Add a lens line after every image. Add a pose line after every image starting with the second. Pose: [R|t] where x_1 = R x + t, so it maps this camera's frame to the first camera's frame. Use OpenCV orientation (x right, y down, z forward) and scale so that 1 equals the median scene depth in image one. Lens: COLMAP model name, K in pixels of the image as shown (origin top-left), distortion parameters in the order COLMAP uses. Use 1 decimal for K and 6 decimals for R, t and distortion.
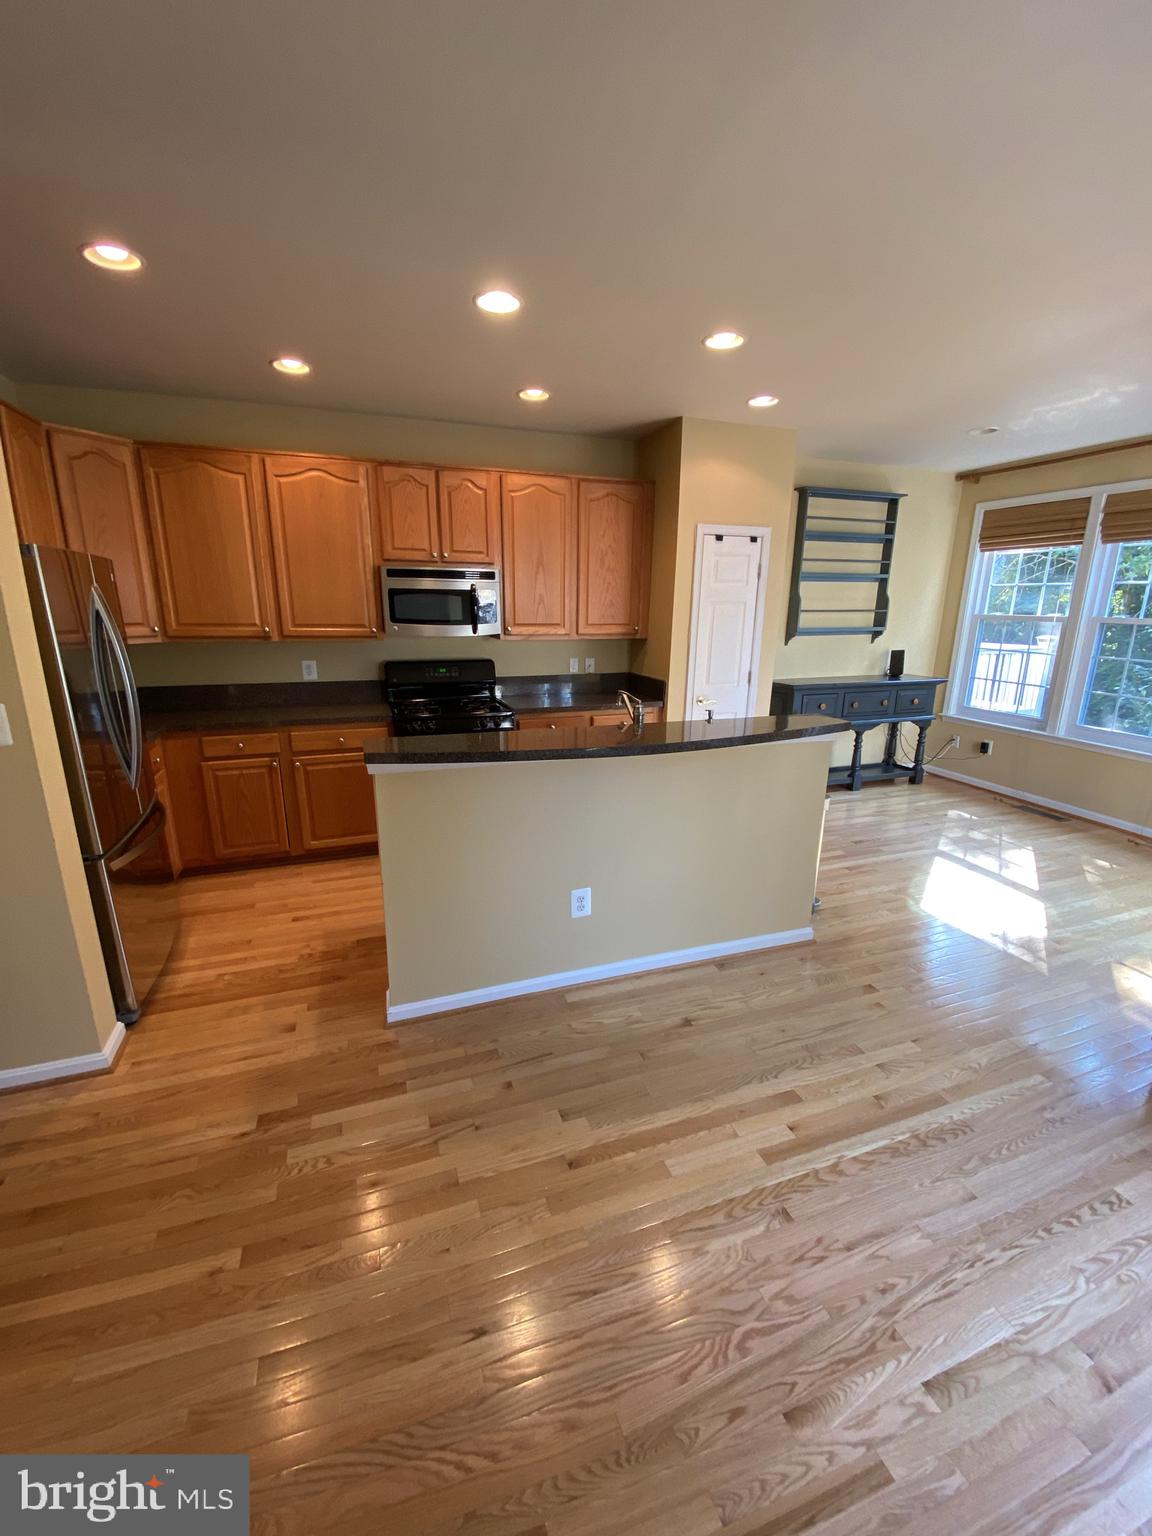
lens RADIAL K [[622.7, 0, 576.0], [0, 622.7, 768.0], [0, 0, 1]] dist [0.001936, -0.012660]
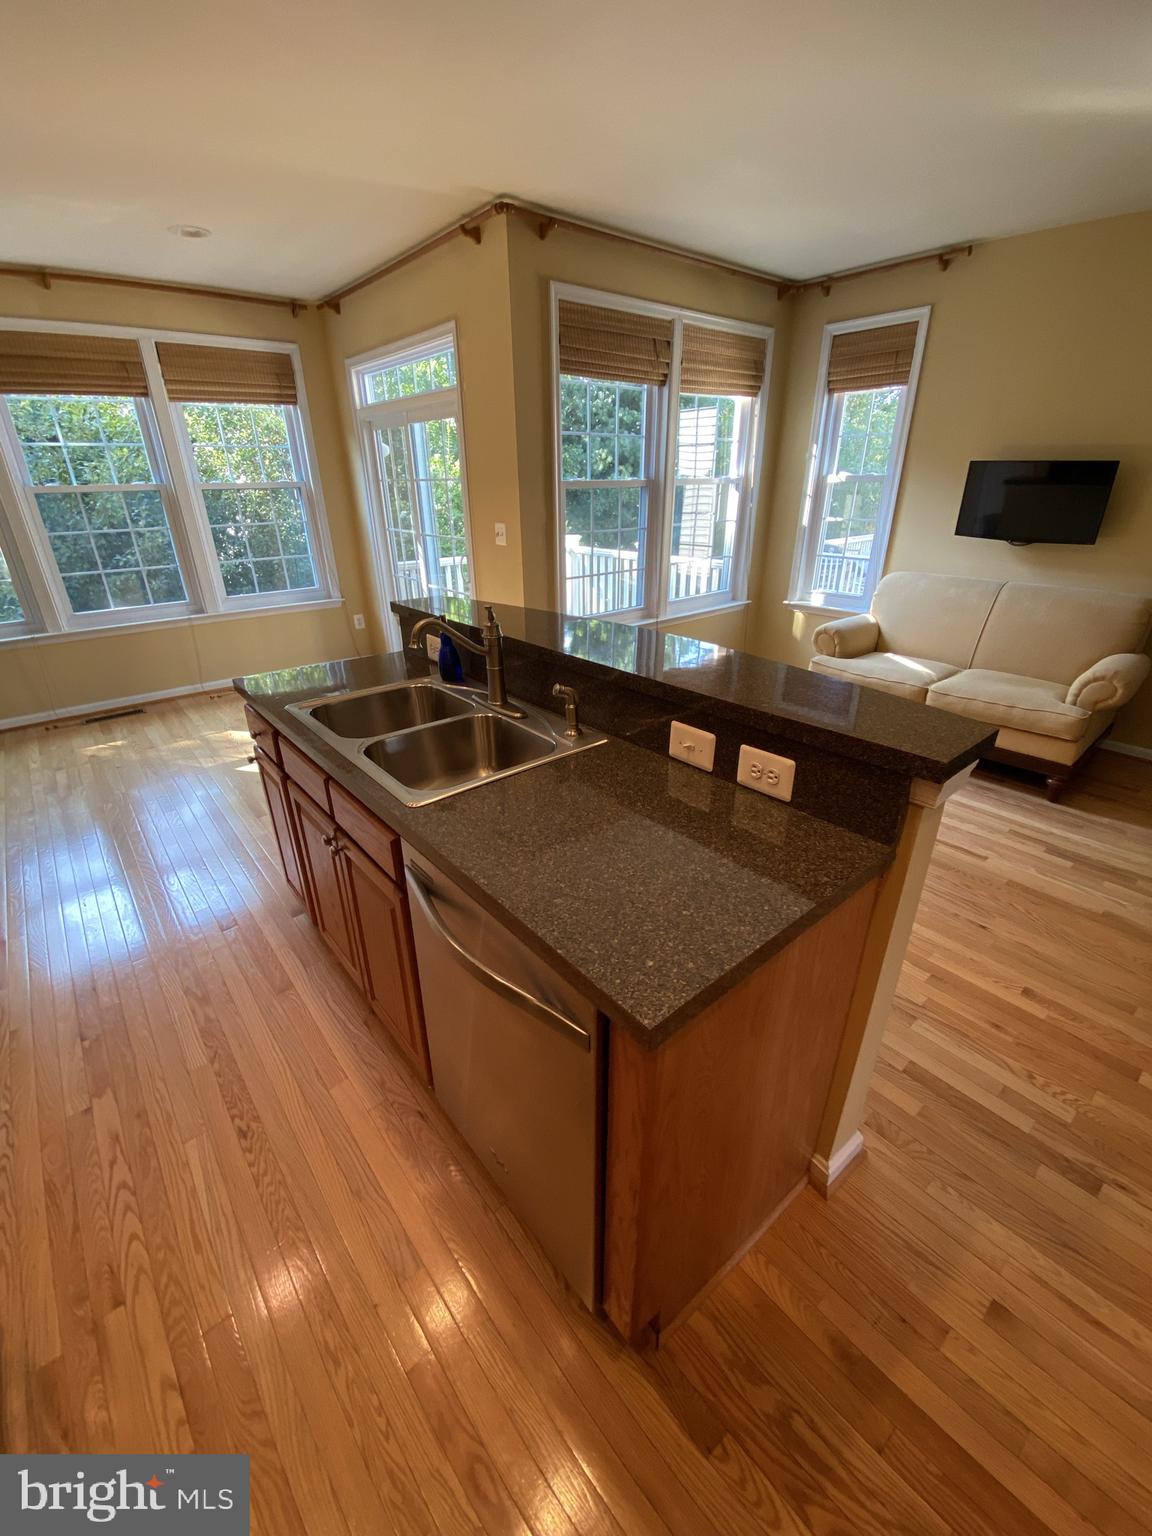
lens RADIAL K [[629.8, 0, 573.8], [0, 629.8, 770.3], [0, 0, 1]] dist [-0.000057, -0.011889]
pose [[-0.349078, -0.400058, 0.847407, -0.738566], [0.251562, 0.831093, 0.495984, -0.377557], [-0.902696, 0.386313, -0.189477, 1.551134]]
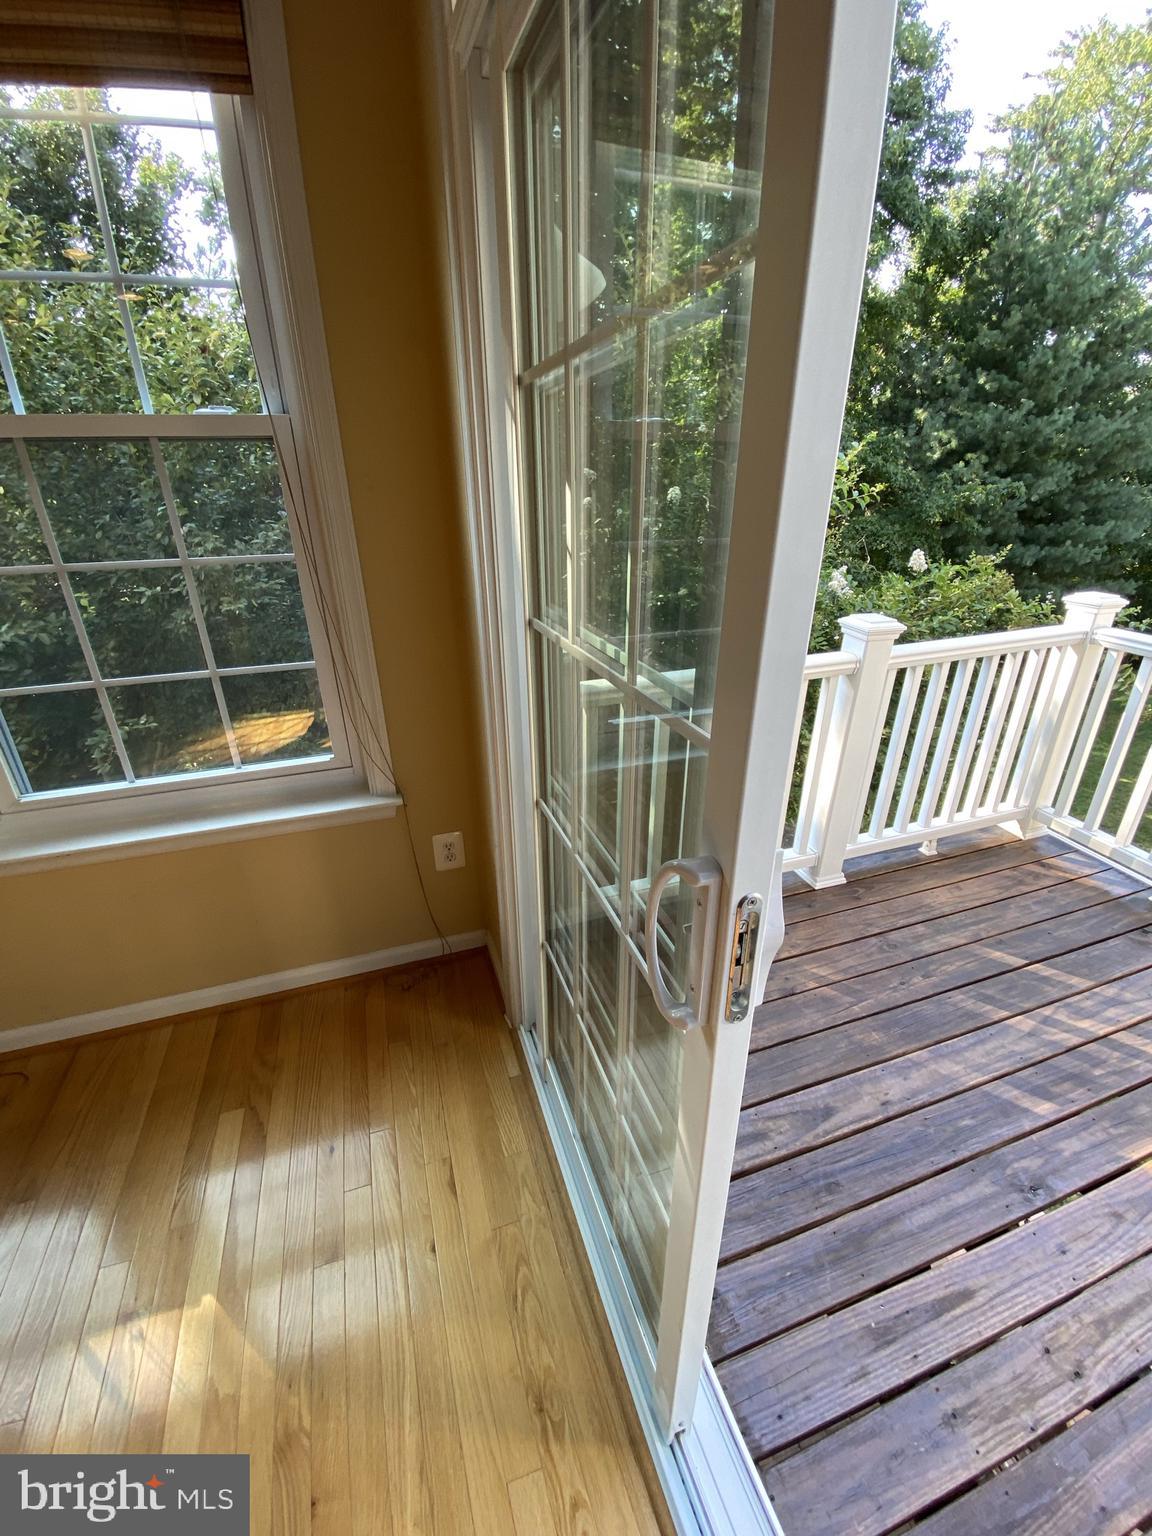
lens RADIAL K [[622.7, 0, 576.0], [0, 622.7, 768.0], [0, 0, 1]] dist [0.001936, -0.012660]
pose [[0.012536, -0.430940, 0.902293, 1.546615], [0.265100, 0.871506, 0.412553, -0.212306], [-0.964139, 0.234026, 0.125168, 1.287572]]
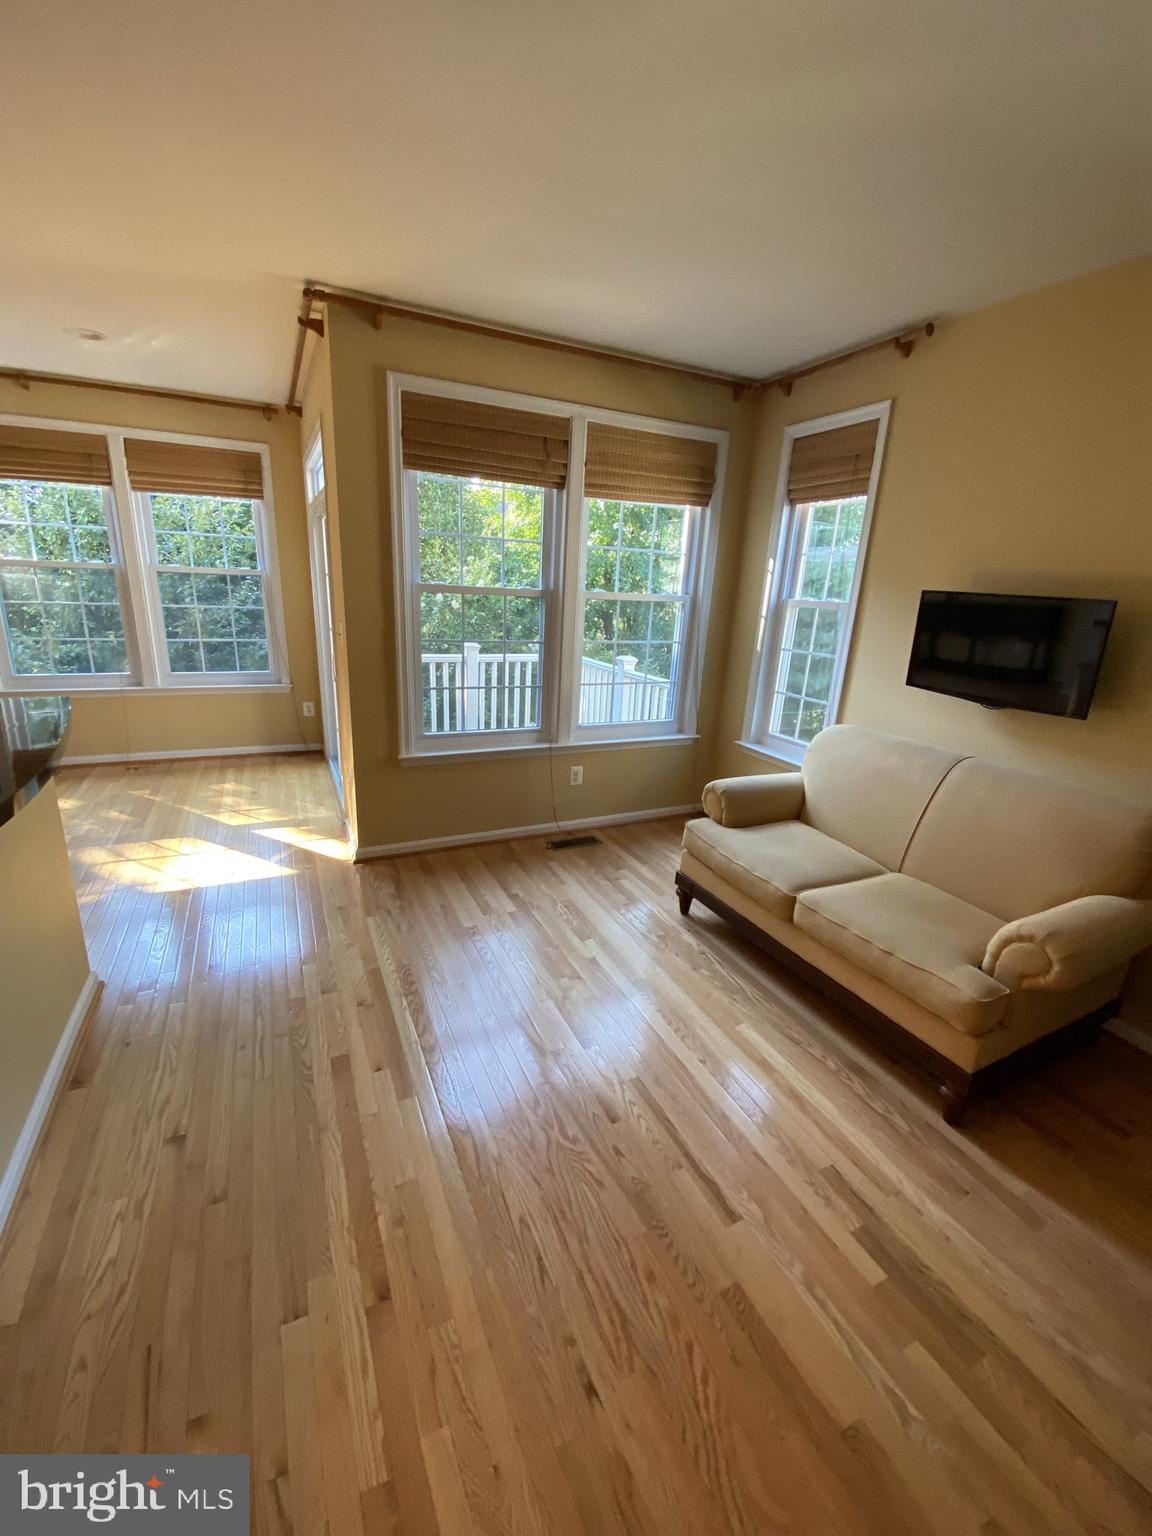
lens RADIAL K [[622.7, 0, 576.0], [0, 622.7, 768.0], [0, 0, 1]] dist [0.001936, -0.012660]
pose [[-0.104108, -0.299784, 0.948310, -0.522715], [0.211624, 0.924979, 0.315641, -0.140567], [-0.971791, 0.233546, -0.032857, 0.606577]]
